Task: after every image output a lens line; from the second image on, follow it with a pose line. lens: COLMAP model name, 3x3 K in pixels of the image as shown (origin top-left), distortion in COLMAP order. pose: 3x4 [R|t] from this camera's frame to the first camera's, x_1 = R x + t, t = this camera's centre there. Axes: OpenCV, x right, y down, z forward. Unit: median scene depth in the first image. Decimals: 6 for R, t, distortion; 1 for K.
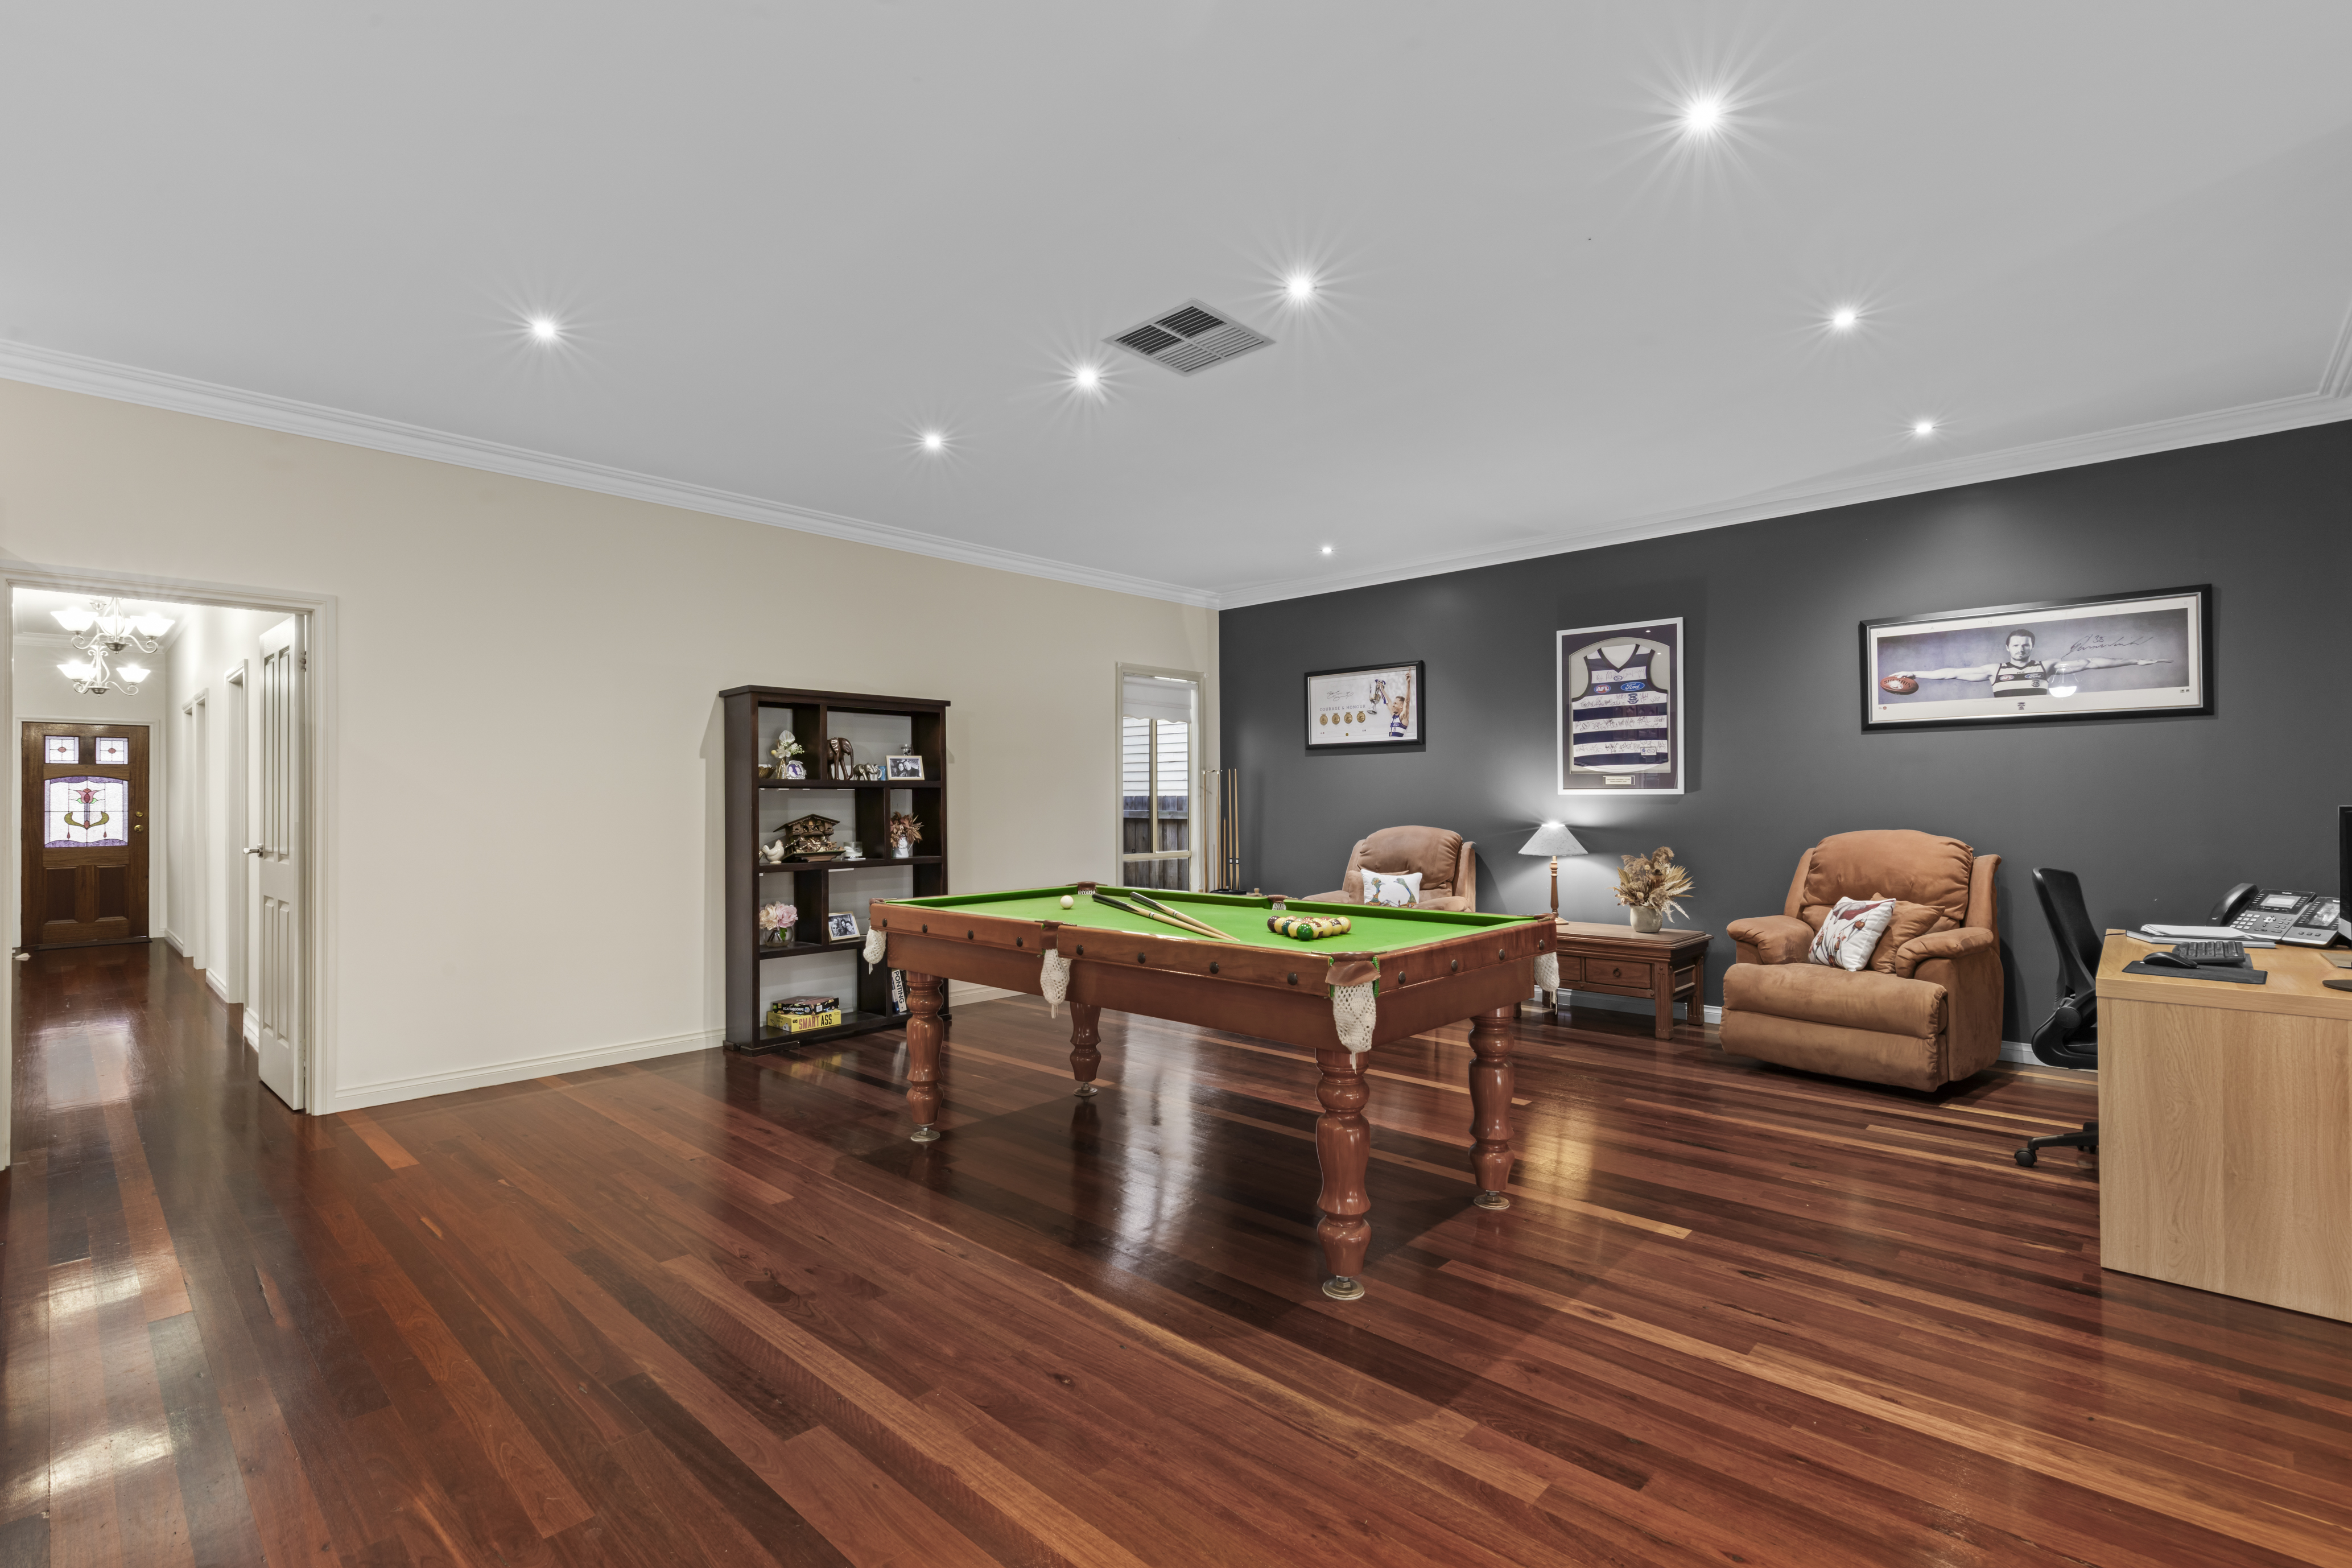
lens RADIAL K [[1059.8, 0, 1185.2], [0, 1059.8, 804.2], [0, 0, 1]] dist [0.003738, -0.000753]
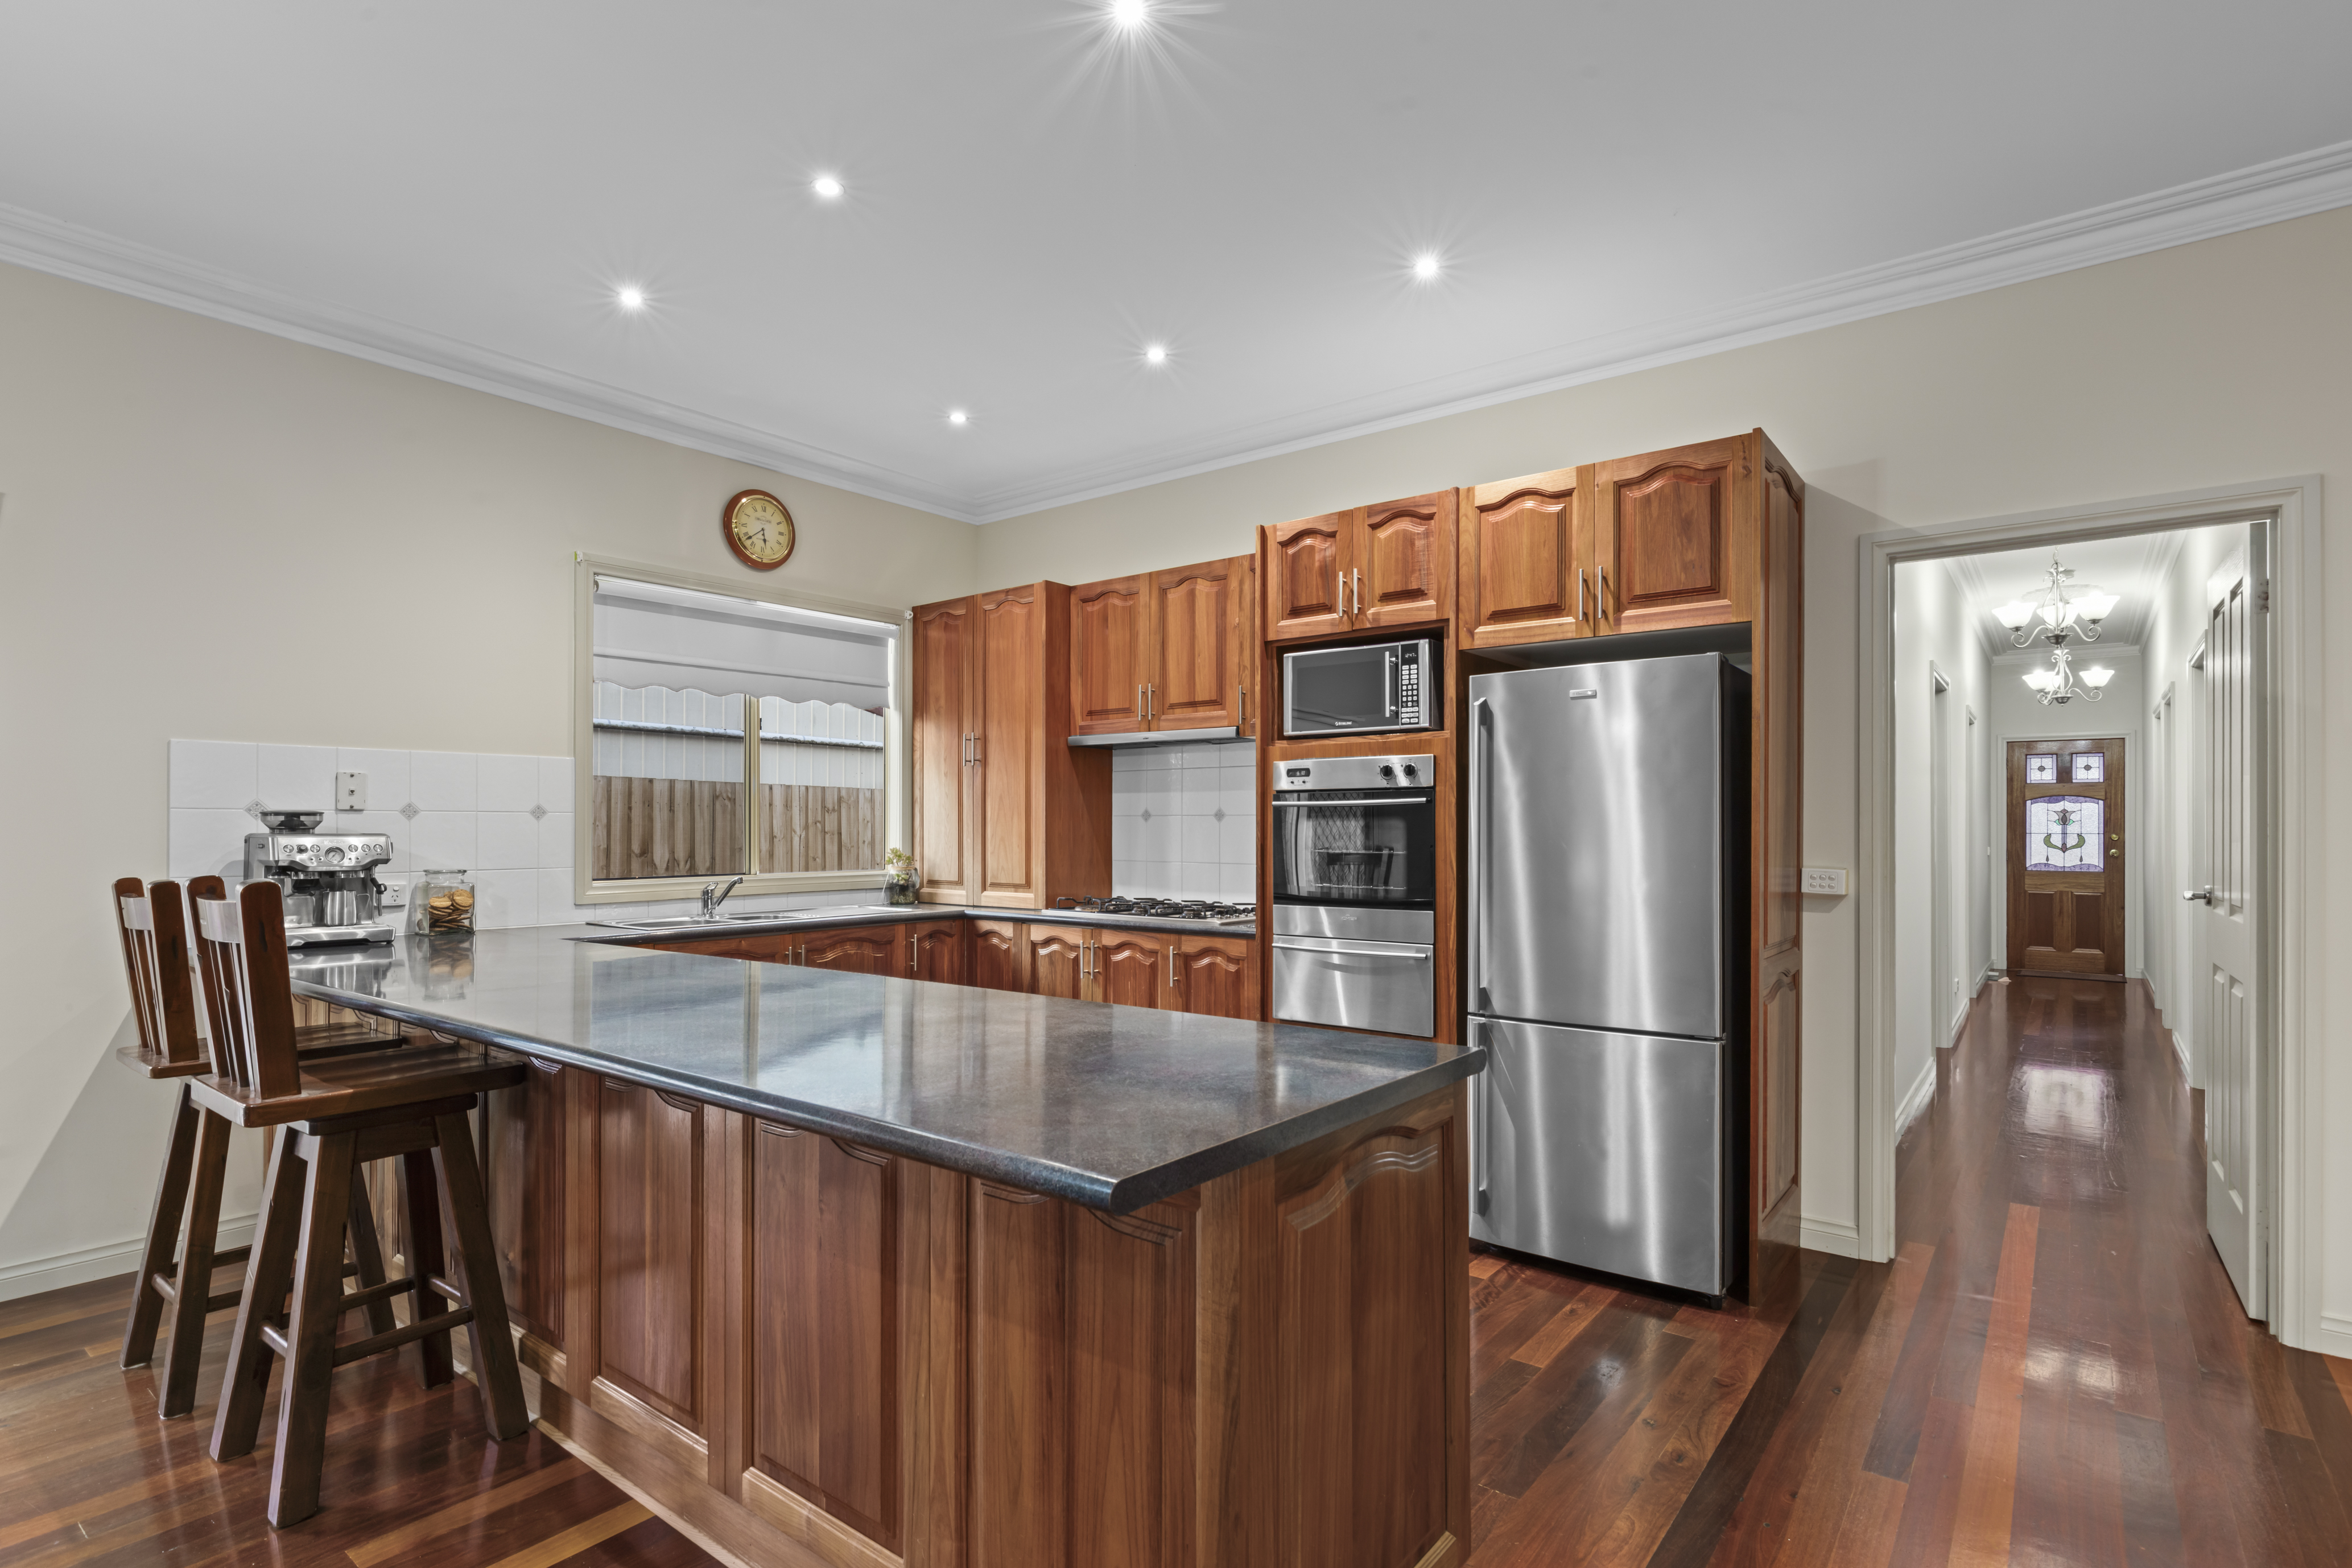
lens RADIAL K [[1159.2, 0, 1176.3], [0, 1159.2, 814.5], [0, 0, 1]] dist [-0.005476, 0.000141]
pose [[0.092598, -0.006031, -0.995685, -0.091065], [-0.004325, 0.999970, -0.006459, -0.000096], [0.995694, 0.004904, 0.092570, 0.126655]]
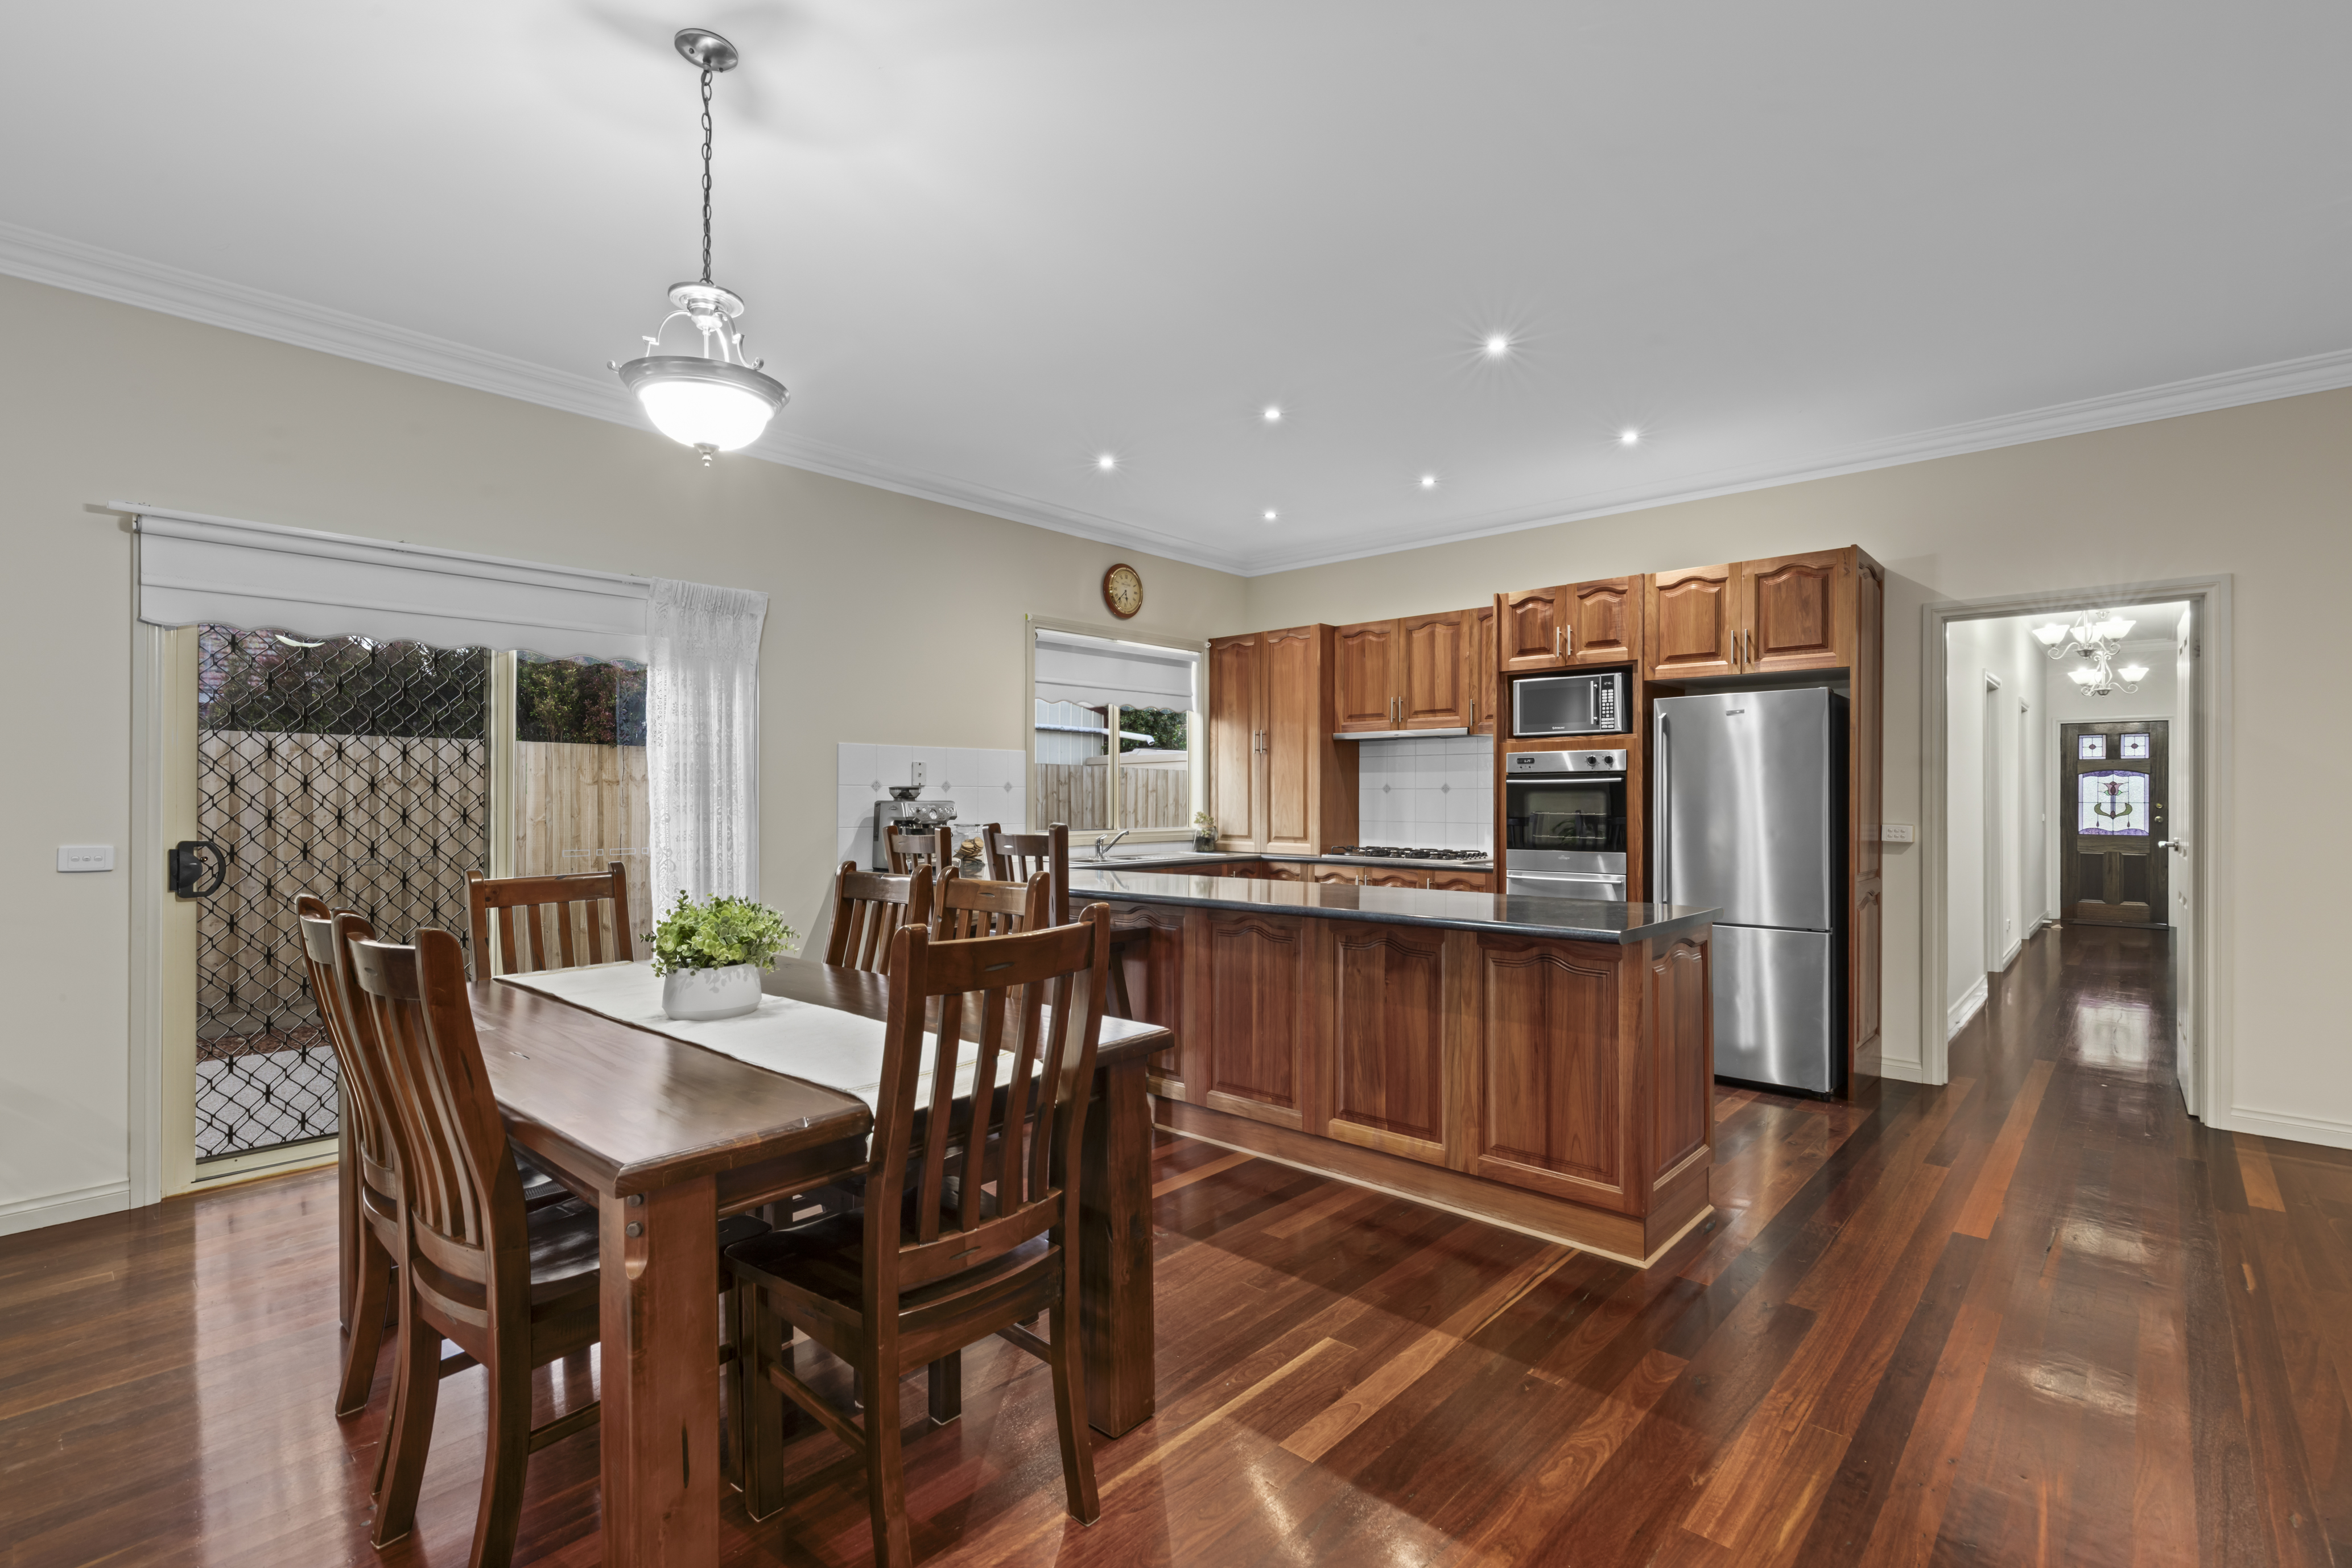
lens RADIAL K [[1063.7, 0, 1177.2], [0, 1063.7, 787.5], [0, 0, 1]] dist [0.001677, -0.000720]
pose [[0.011061, -0.003461, -0.999933, 0.049043], [-0.004476, 0.999984, -0.003510, -0.000671], [0.999929, 0.004515, 0.011045, 0.028141]]
